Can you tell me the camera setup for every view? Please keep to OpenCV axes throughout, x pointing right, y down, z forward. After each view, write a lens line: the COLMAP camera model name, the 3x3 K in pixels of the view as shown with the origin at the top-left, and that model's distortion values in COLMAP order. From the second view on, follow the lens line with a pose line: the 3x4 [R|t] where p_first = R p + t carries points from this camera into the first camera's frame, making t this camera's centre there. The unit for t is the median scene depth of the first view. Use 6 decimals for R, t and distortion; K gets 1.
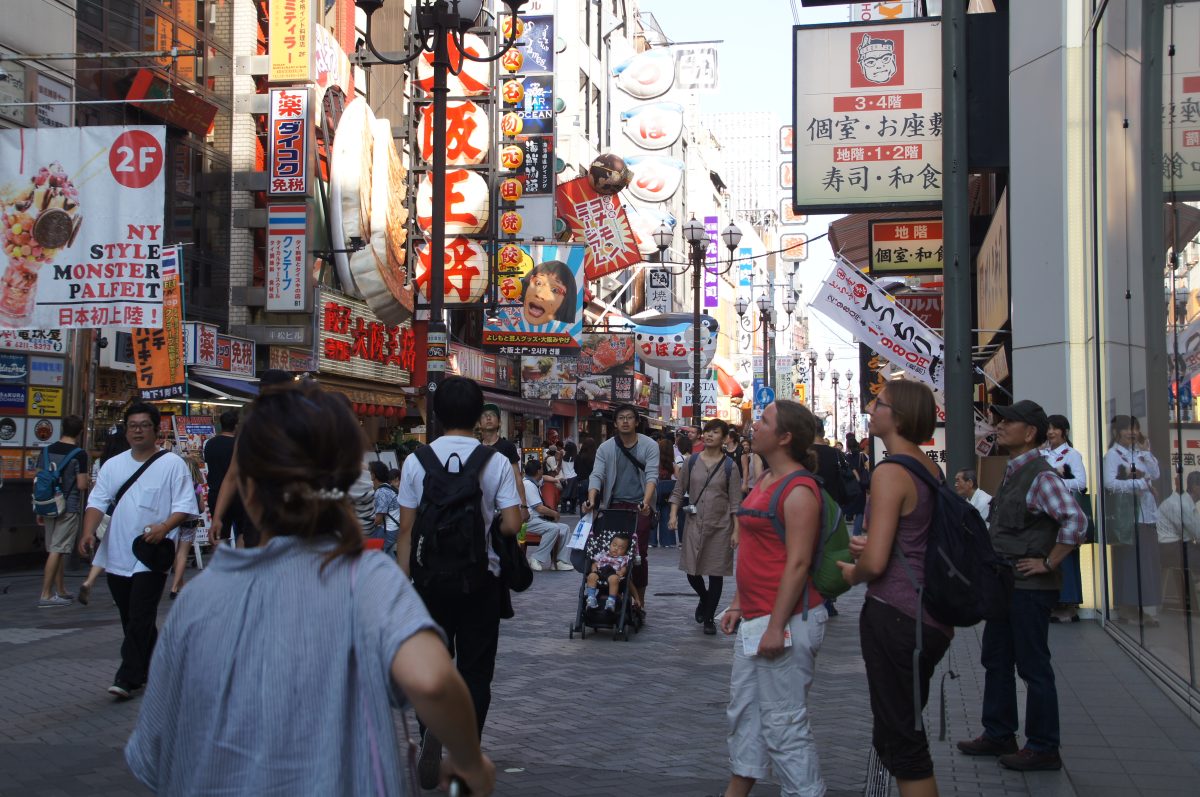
lens RADIAL K [[1425.5, 0, 609.1], [0, 1425.5, 350.7], [0, 0, 1]] dist [0.147807, 0.000000]
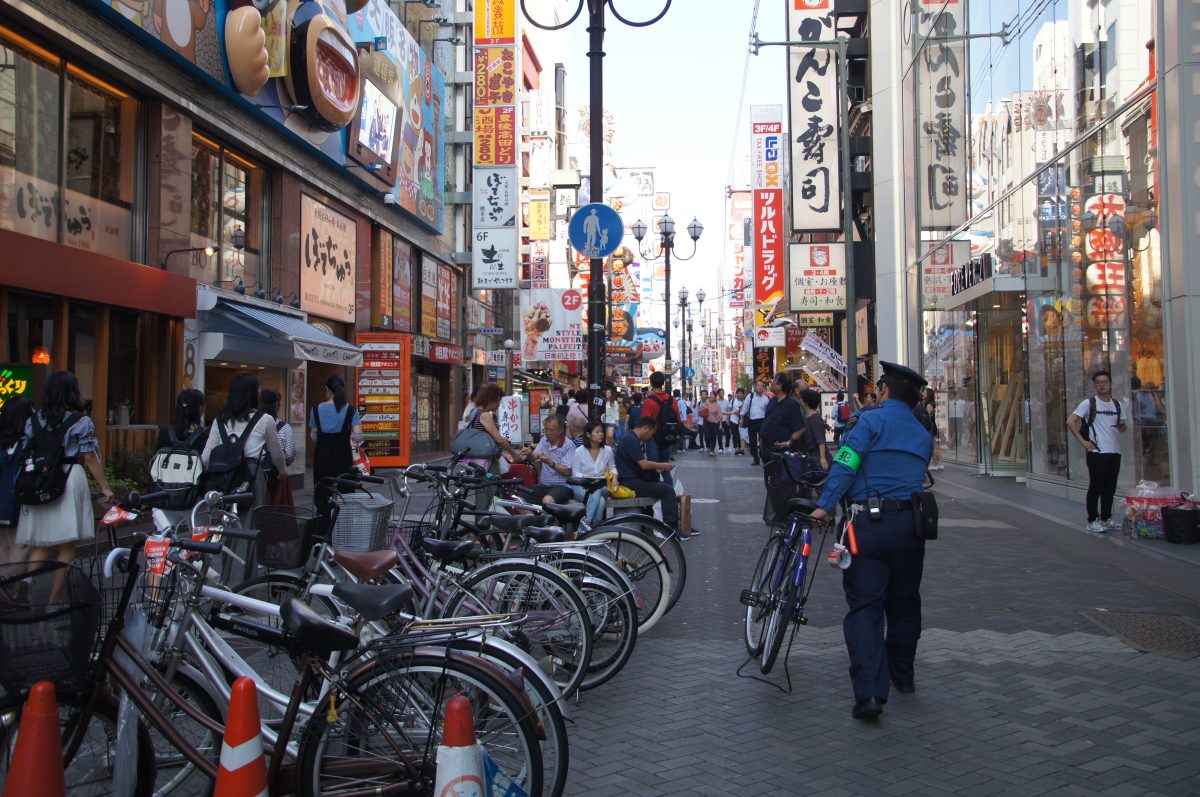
lens RADIAL K [[1001.3, 0, 600.8], [0, 1001.3, 364.6], [0, 0, 1]] dist [0.002419, 0.000573]
pose [[0.995986, -0.003541, 0.089444, -0.292560], [0.000850, 0.999546, 0.030107, -0.043045], [-0.089510, -0.029911, 0.995537, -0.624434]]
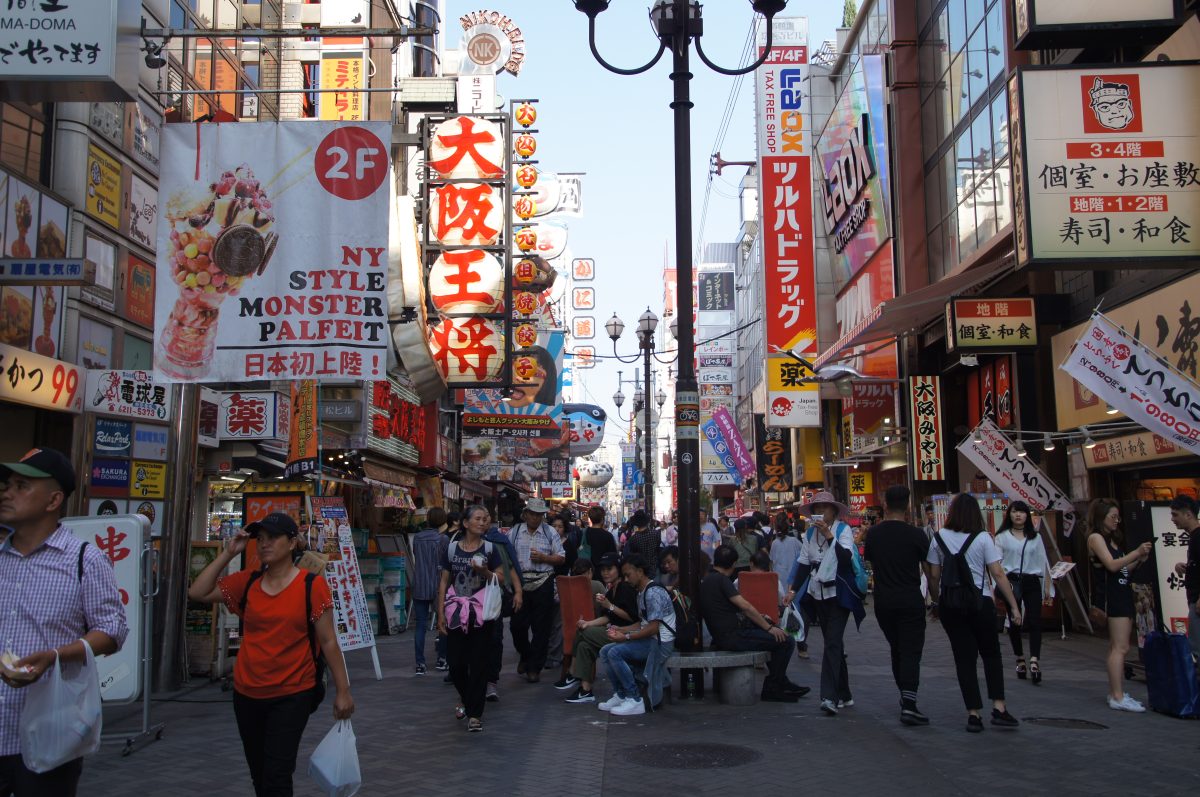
lens RADIAL K [[1156.3, 0, 593.6], [0, 1156.3, 372.9], [0, 0, 1]] dist [0.040551, 0.000000]
pose [[0.986814, 0.010928, 0.161488, -0.195560], [-0.001158, 0.998169, -0.060469, 0.011325], [-0.161854, 0.059485, 0.985020, 0.246738]]
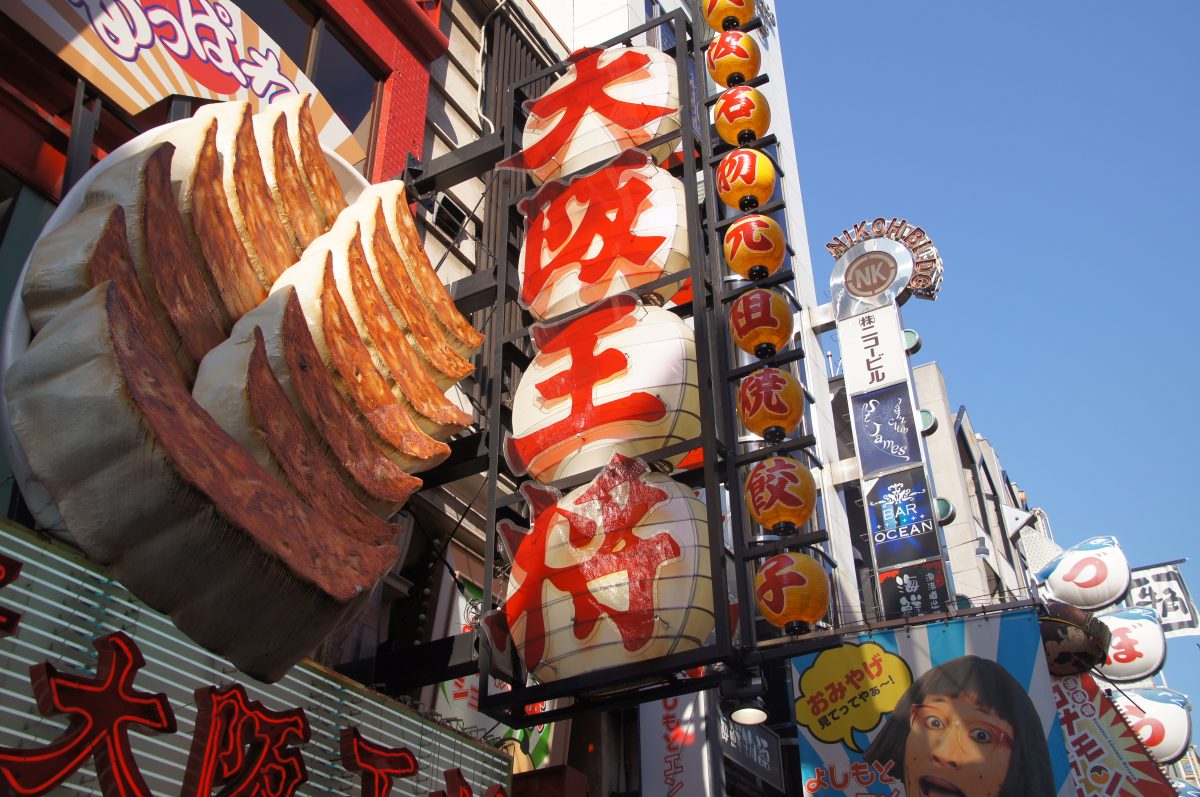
lens RADIAL K [[1218.4, 0, 604.2], [0, 1218.4, 336.7], [0, 0, 1]] dist [0.102847, 0.000000]
pose [[0.943228, -0.204565, -0.261677, -0.036166], [0.036976, 0.847609, -0.529331, 0.055874], [0.330083, 0.489604, 0.807052, 0.968587]]
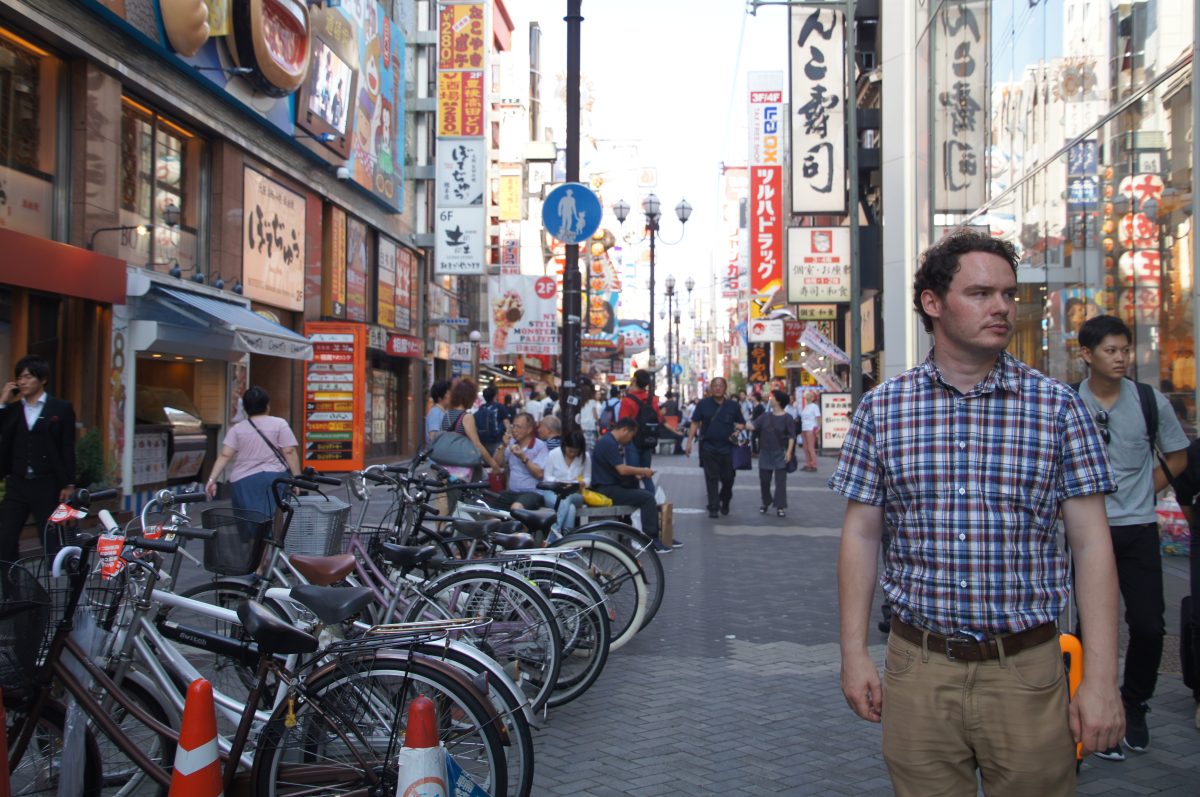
lens RADIAL K [[1120.6, 0, 594.7], [0, 1120.6, 373.1], [0, 0, 1]] dist [0.018929, 0.034101]
pose [[0.994548, 0.003629, 0.104214, -0.292580], [-0.008038, 0.999089, 0.041919, -0.043483], [-0.103967, -0.042528, 0.993671, -0.633487]]
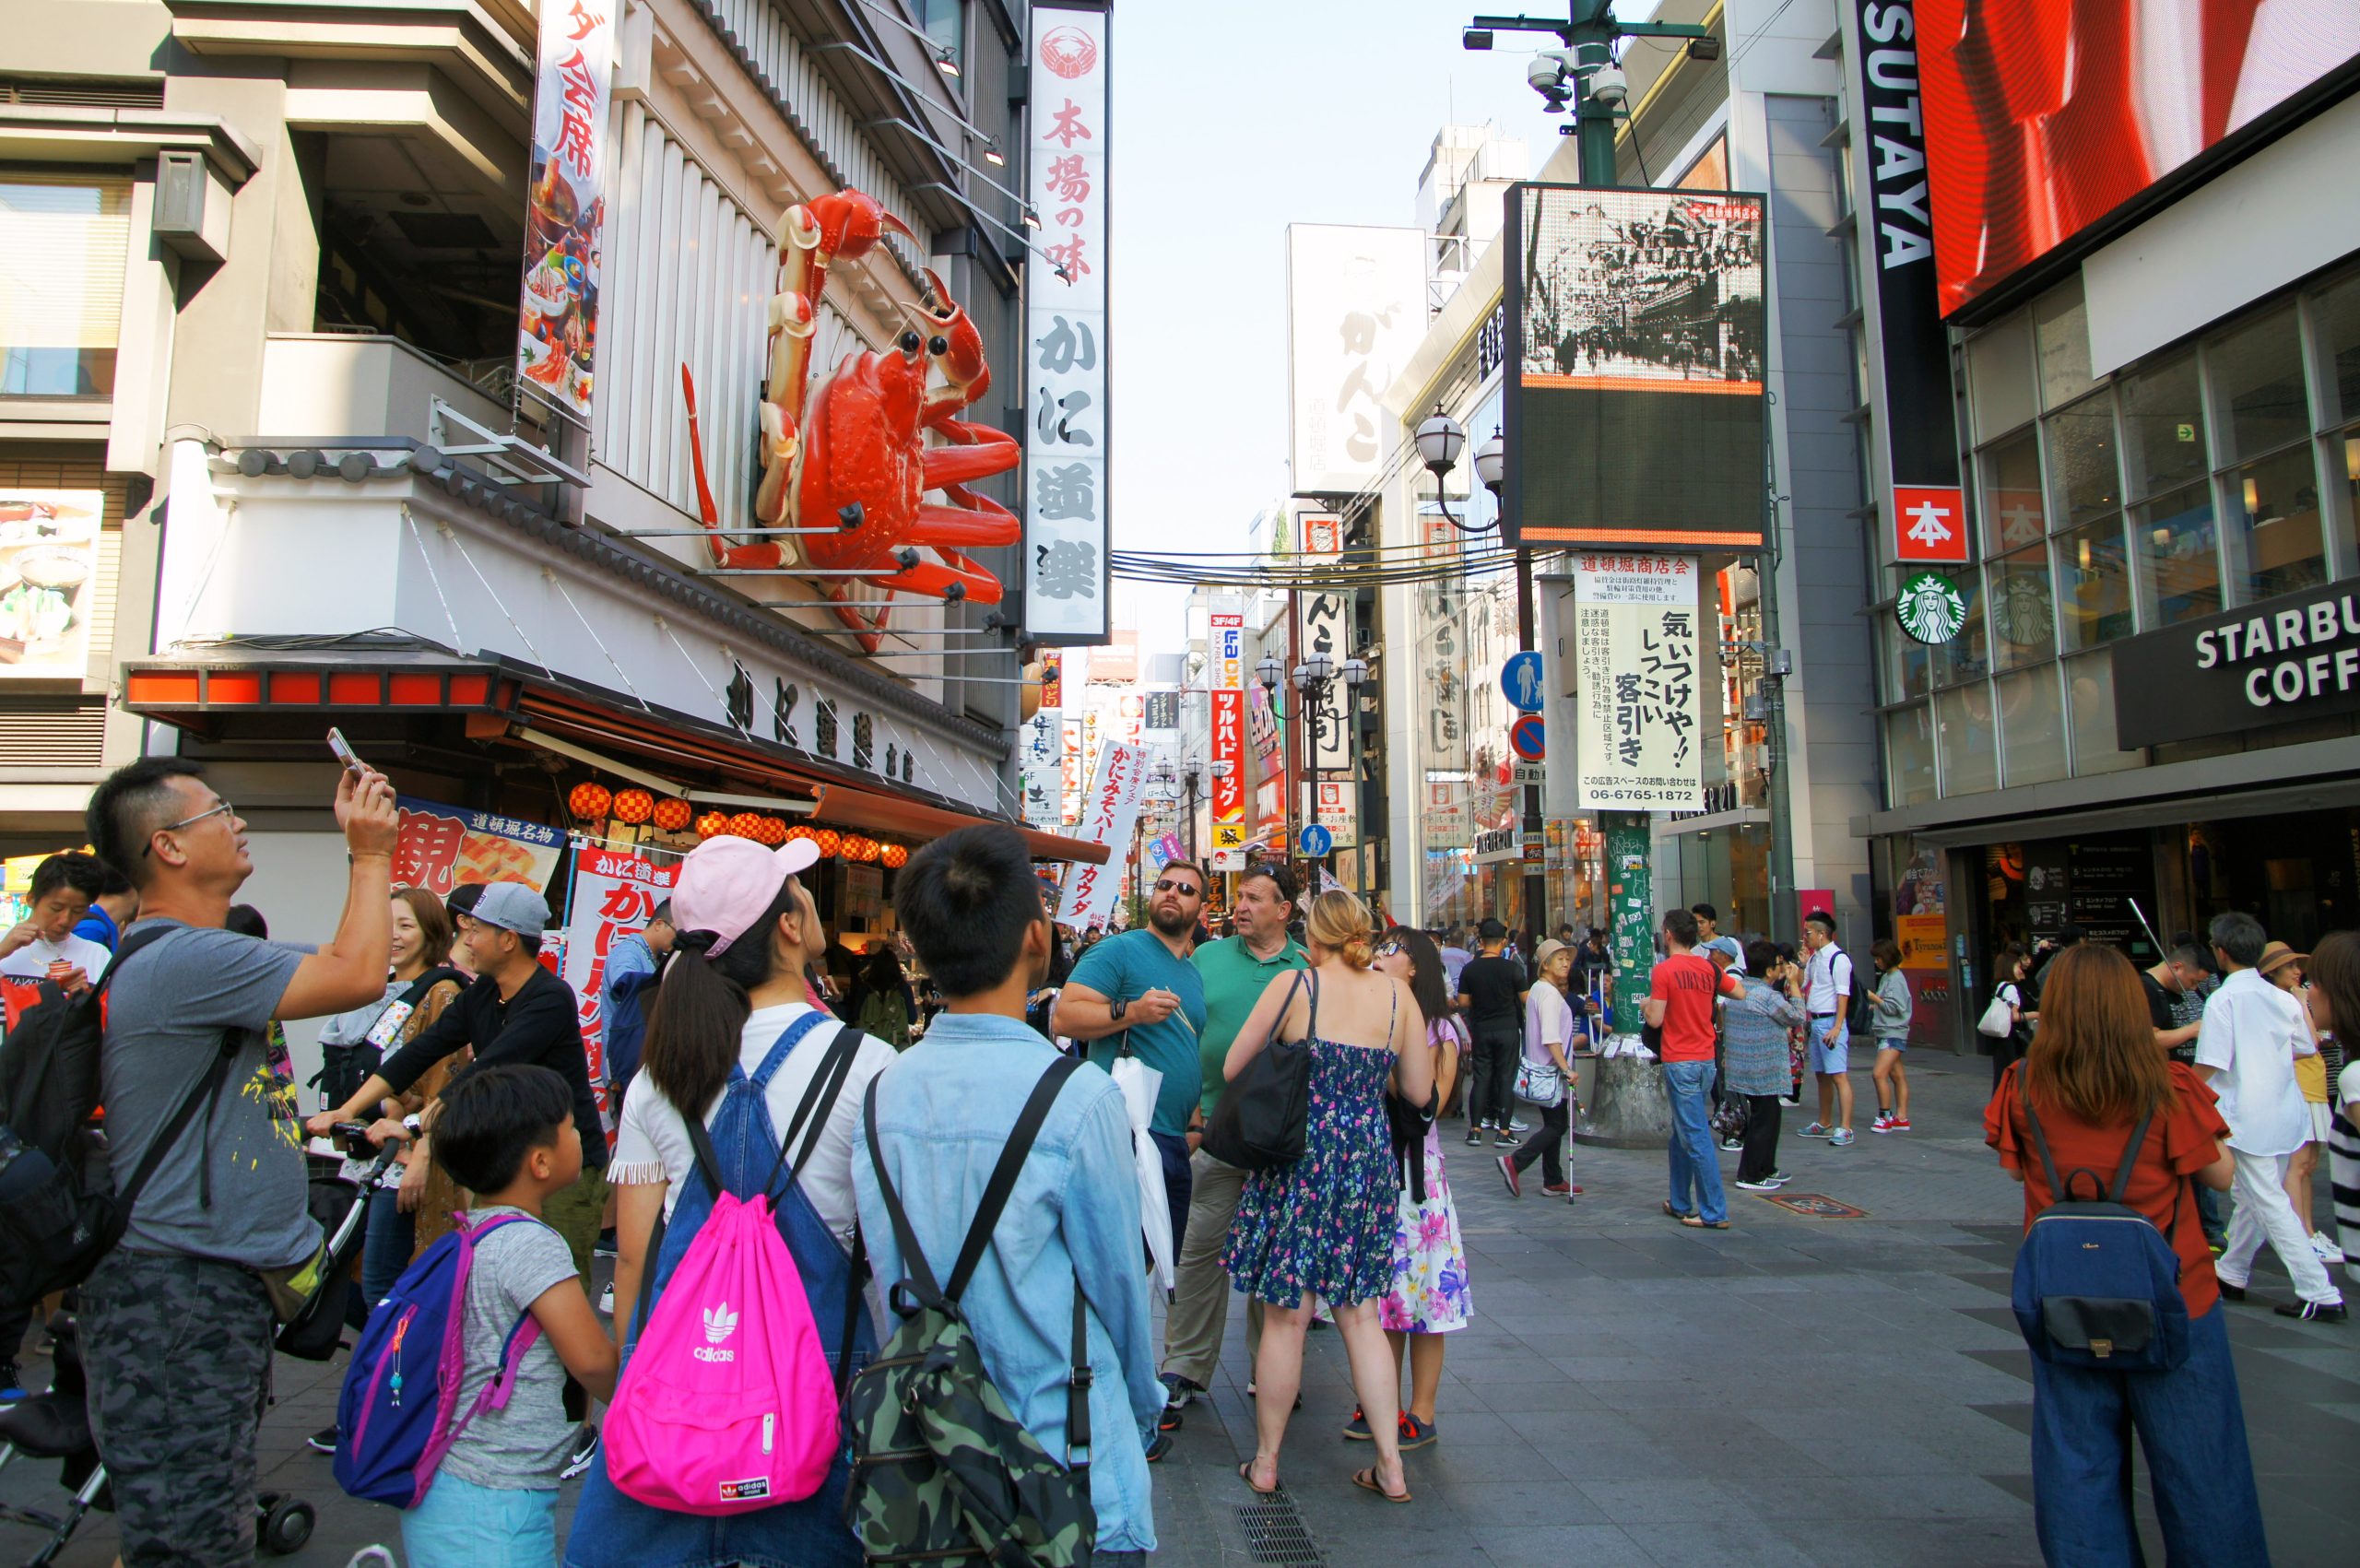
lens RADIAL K [[1500.1, 0, 1180.7], [0, 1500.1, 762.9], [0, 0, 1]] dist [0.038326, 0.003882]
pose [[0.956558, 0.026495, 0.290337, -0.695863], [-0.013753, 0.998854, -0.045841, -0.095184], [-0.291219, 0.039857, 0.955826, -1.255681]]
